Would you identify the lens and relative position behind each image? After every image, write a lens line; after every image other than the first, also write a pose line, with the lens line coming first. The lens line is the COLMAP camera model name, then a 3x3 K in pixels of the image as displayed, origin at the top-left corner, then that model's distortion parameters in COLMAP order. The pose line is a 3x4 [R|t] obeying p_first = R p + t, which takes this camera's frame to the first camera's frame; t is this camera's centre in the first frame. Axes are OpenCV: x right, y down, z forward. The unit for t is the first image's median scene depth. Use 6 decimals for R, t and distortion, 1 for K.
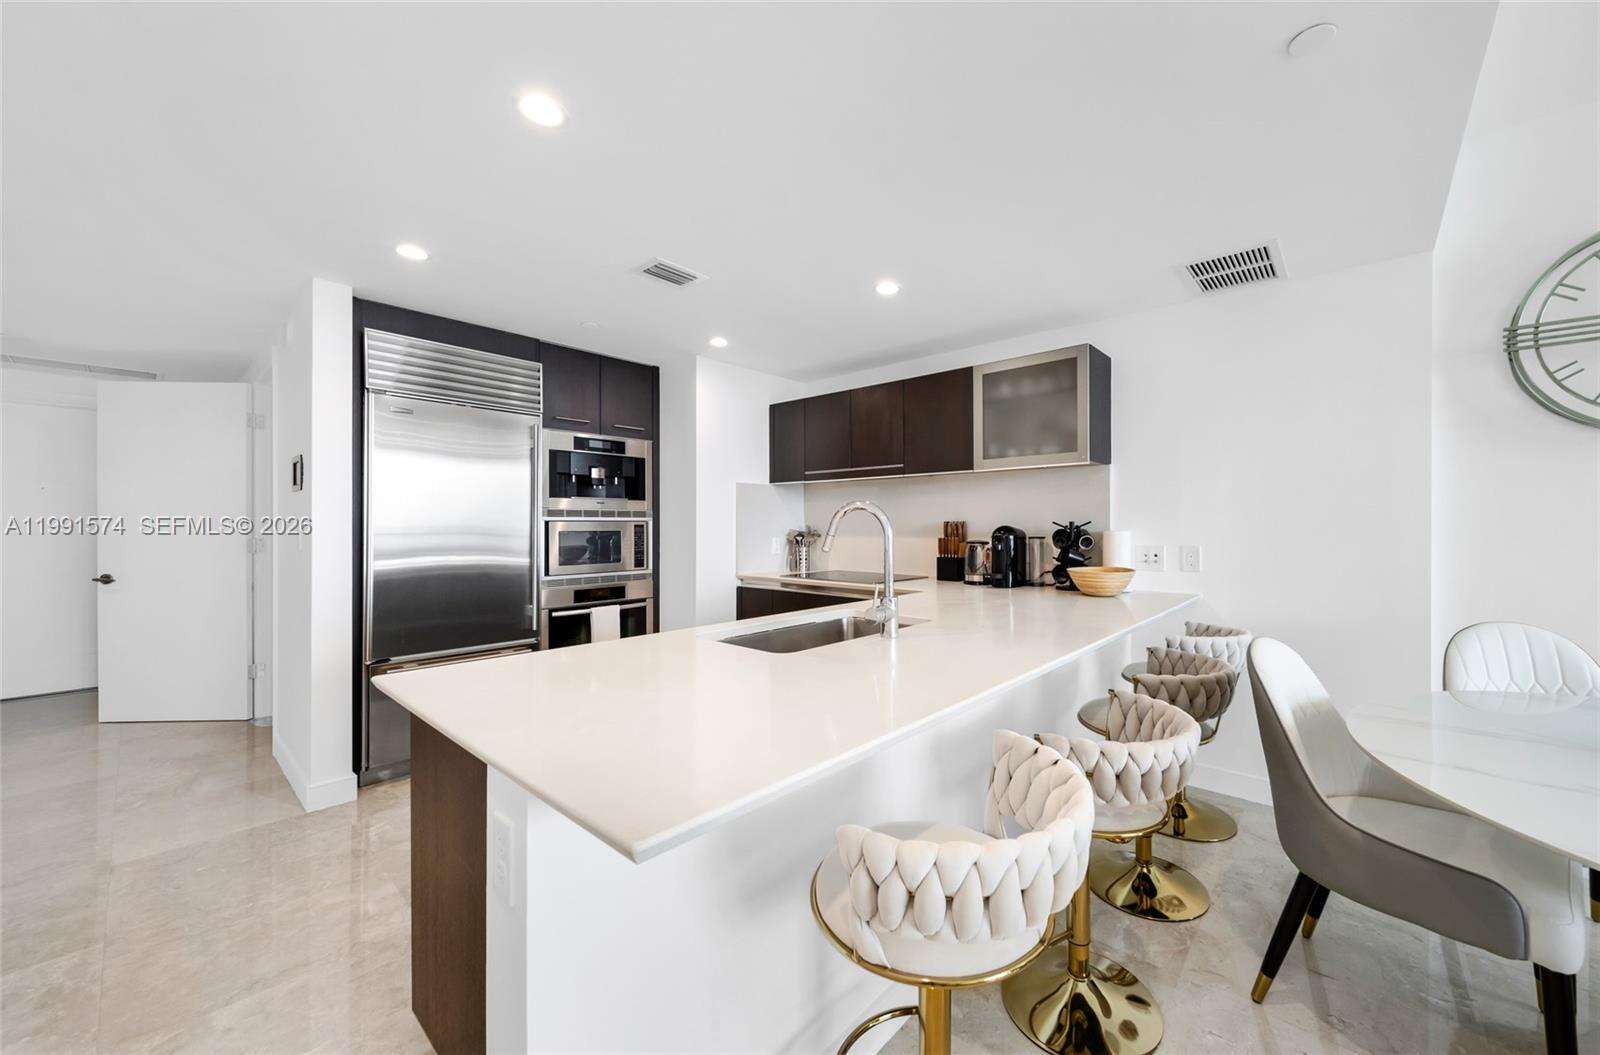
lens RADIAL K [[571.8, 0, 848.7], [0, 571.8, 520.3], [0, 0, 1]] dist [0.001531, -0.001231]
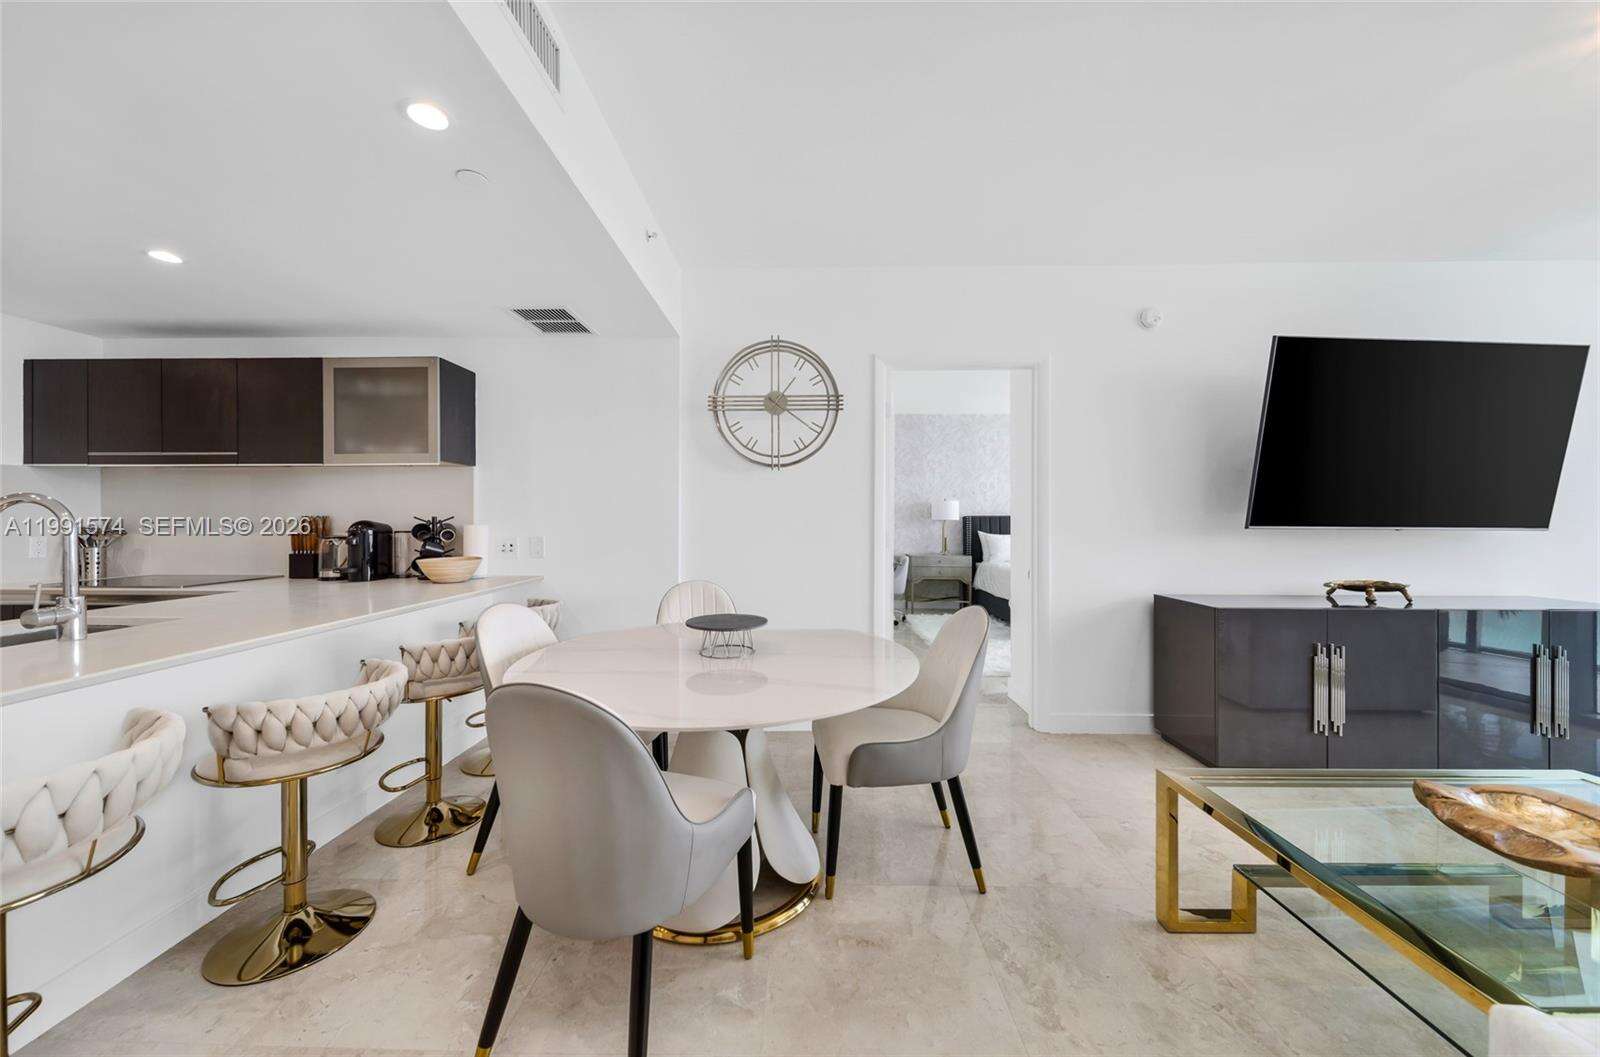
lens RADIAL K [[571.8, 0, 803.2], [0, 571.8, 517.6], [0, 0, 1]] dist [0.001531, -0.001231]
pose [[0.788682, 0.002314, 0.614796, 0.256726], [-0.006688, 0.999966, 0.004816, -0.005648], [-0.614764, -0.007910, 0.788671, -0.275551]]
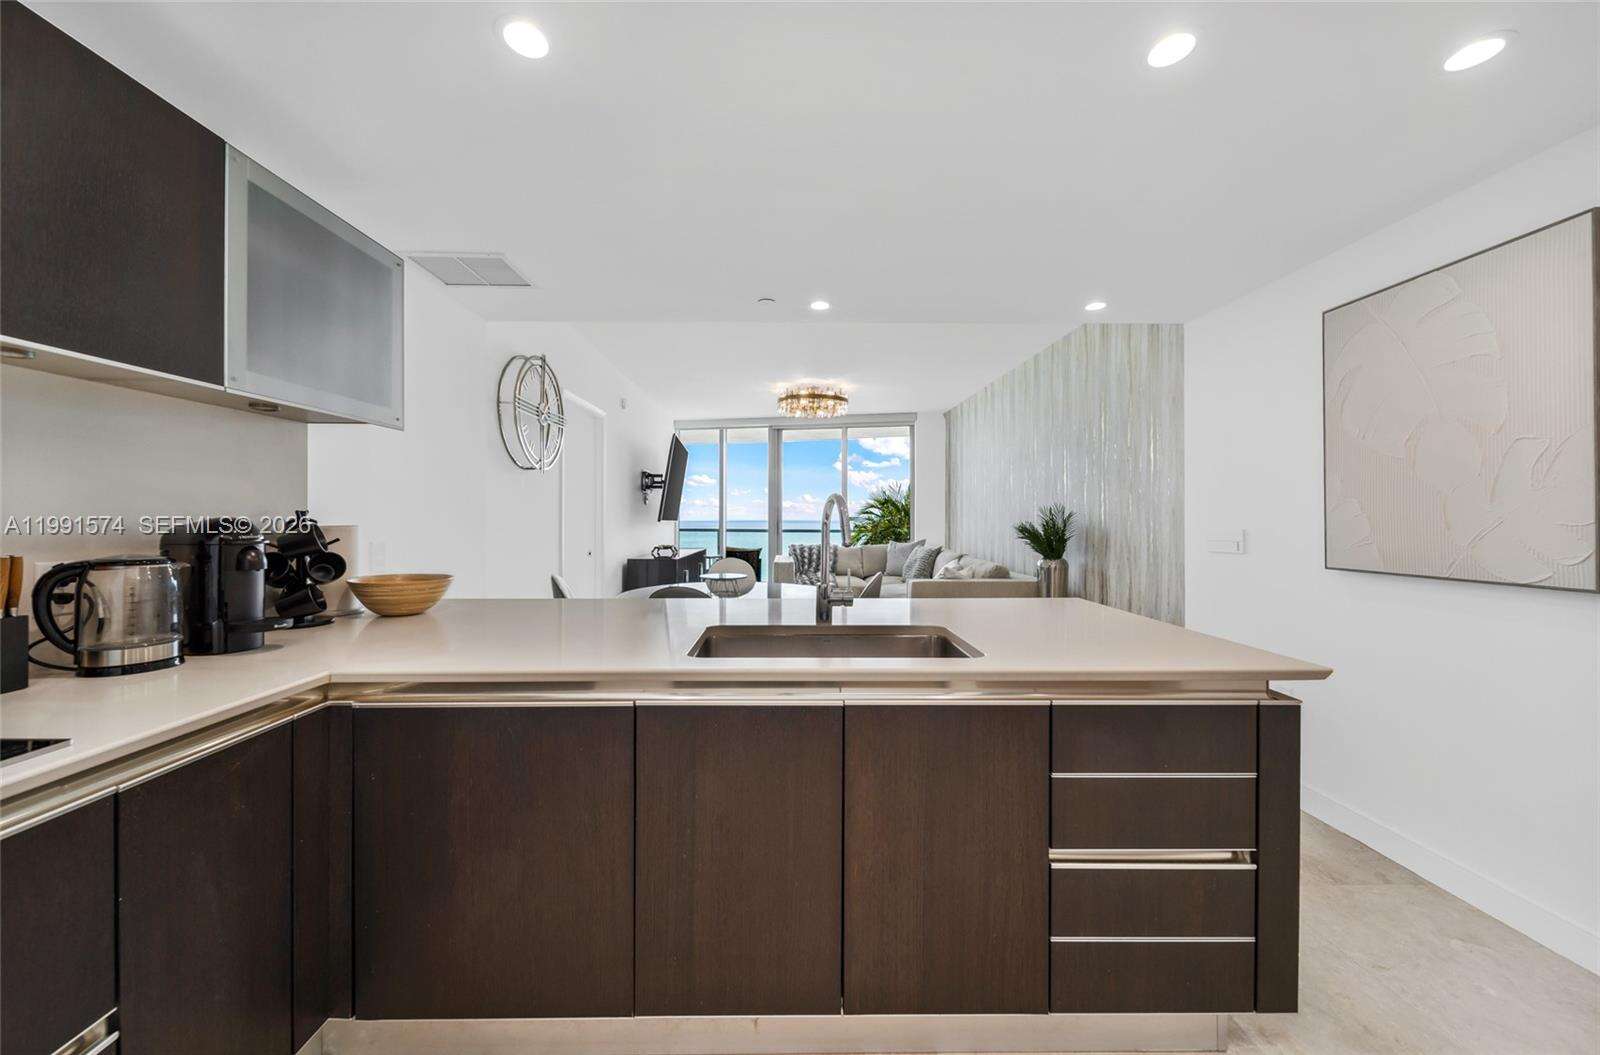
lens RADIAL K [[566.4, 0, 798.4], [0, 566.4, 517.4], [0, 0, 1]] dist [0.007606, -0.000033]
pose [[-0.644942, -0.001763, 0.764229, -0.370022], [-0.011638, 0.999904, -0.007516, 0.006705], [-0.764143, -0.013741, -0.644901, 0.921004]]
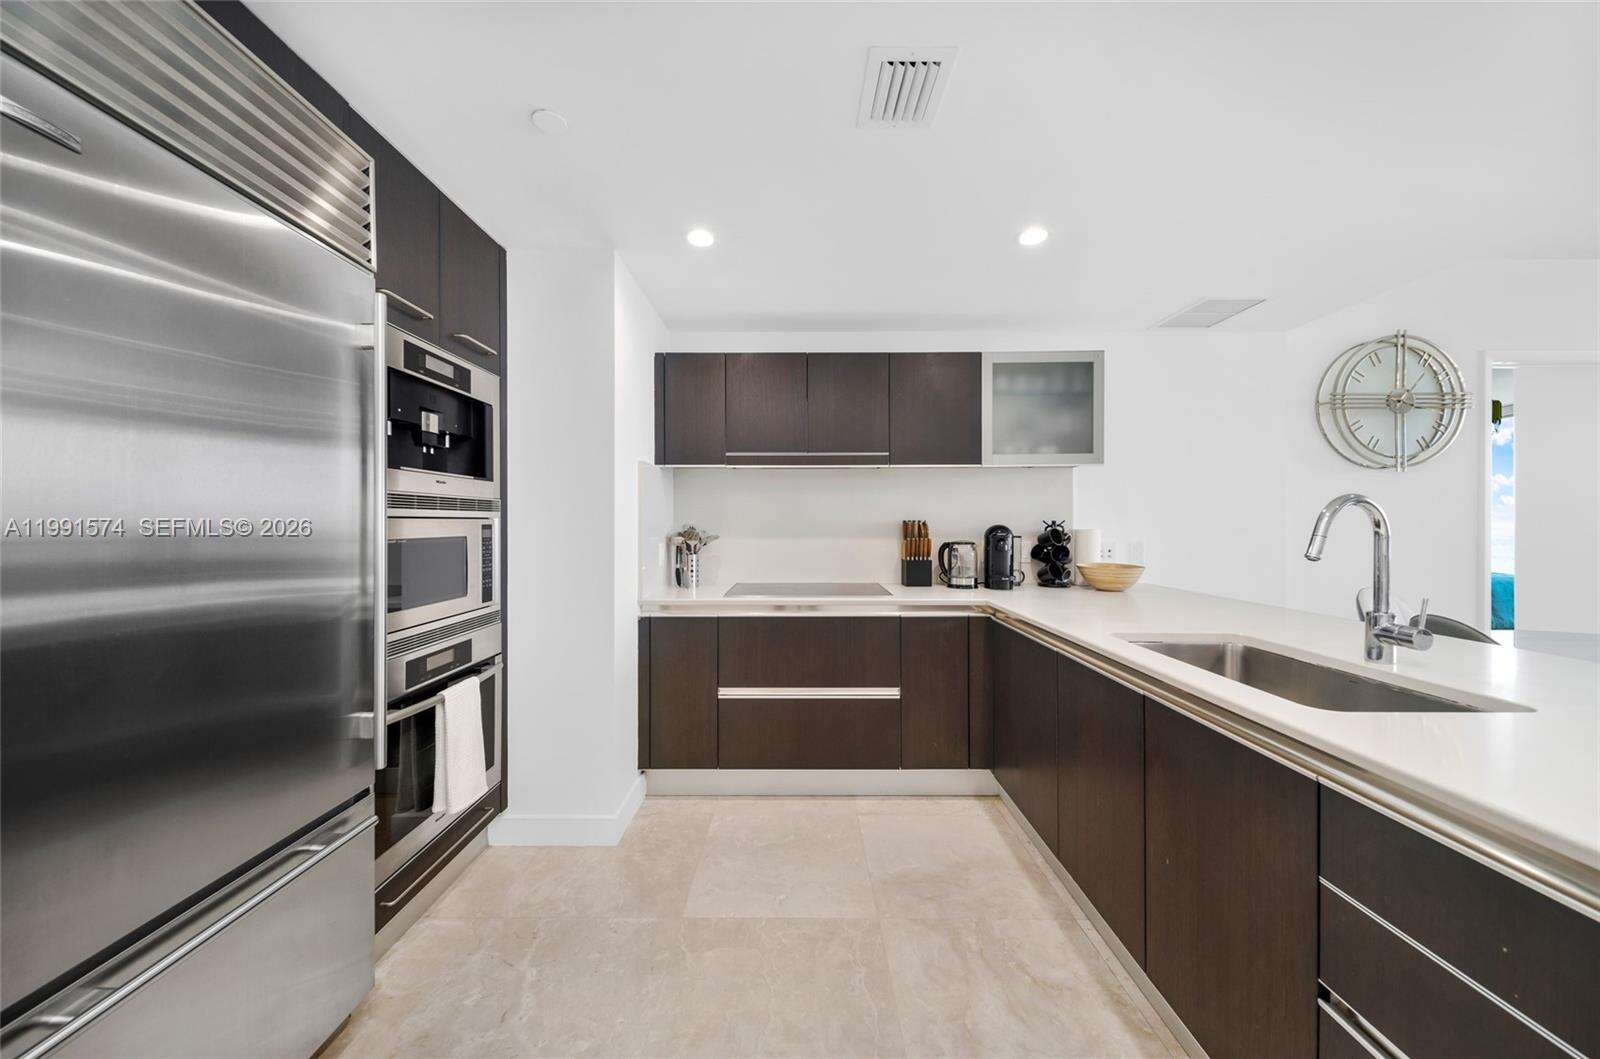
lens RADIAL K [[560.8, 0, 797.7], [0, 560.8, 524.1], [0, 0, 1]] dist [0.005779, 0.000033]
pose [[0.776365, -0.003383, 0.630274, -0.570676], [-0.004591, 0.999929, 0.011022, -0.000615], [-0.630266, -0.011451, 0.776295, 0.467352]]
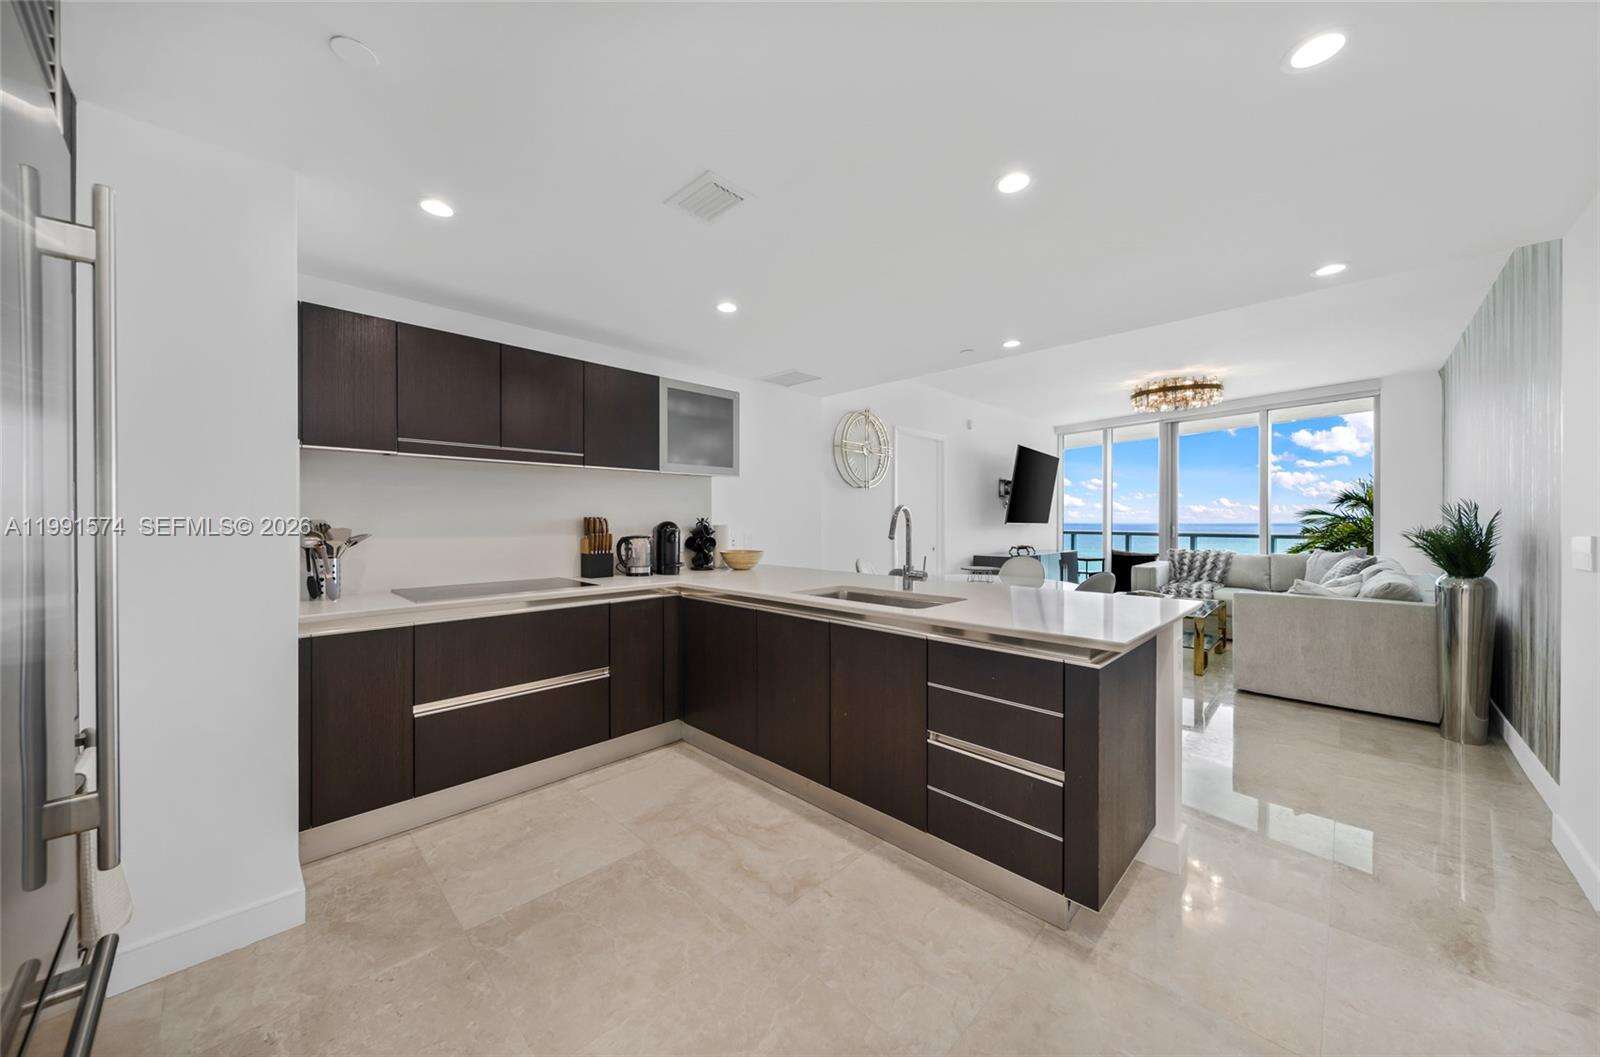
lens RADIAL K [[560.8, 0, 807.9], [0, 560.8, 520.1], [0, 0, 1]] dist [0.005779, 0.000033]
pose [[0.085769, -0.001554, 0.996314, -0.816754], [-0.011234, 0.999934, 0.002527, 0.000933], [-0.996252, -0.011409, 0.085746, 0.602933]]
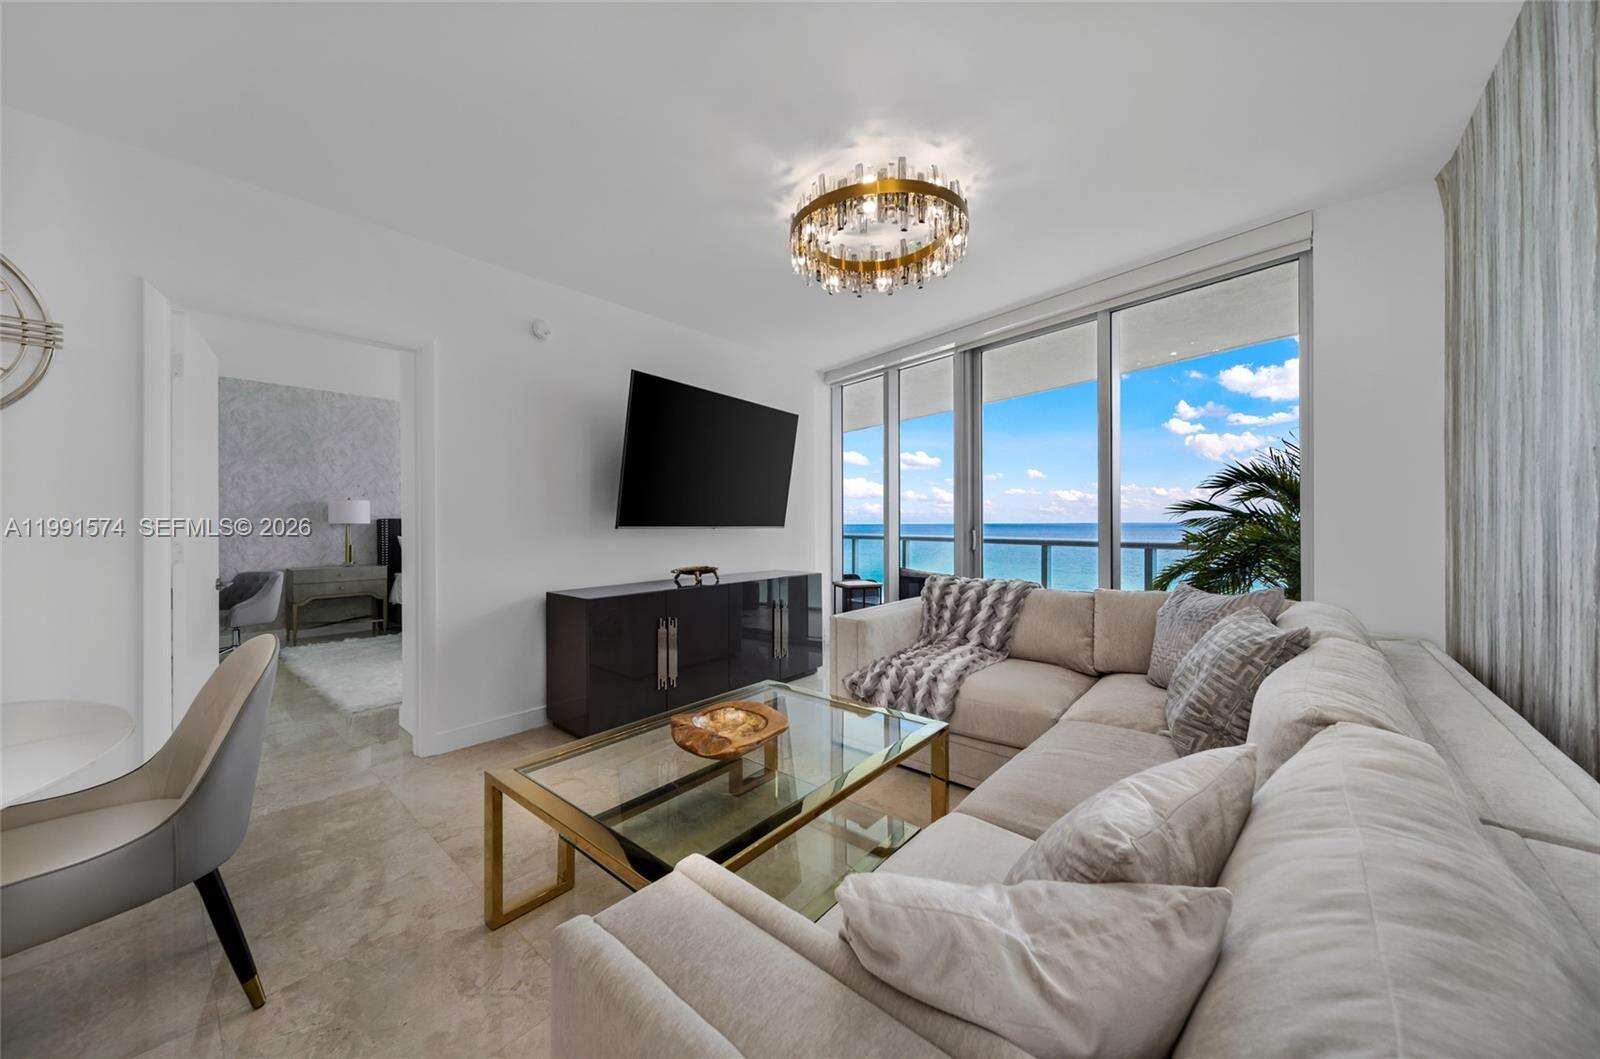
lens RADIAL K [[571.8, 0, 788.1], [0, 571.8, 520.1], [0, 0, 1]] dist [0.001531, -0.001231]
pose [[0.016524, 0.002068, 0.999861, 0.302661], [-0.005837, 0.999981, -0.001971, -0.004777], [-0.999846, -0.005804, 0.016536, -0.329132]]
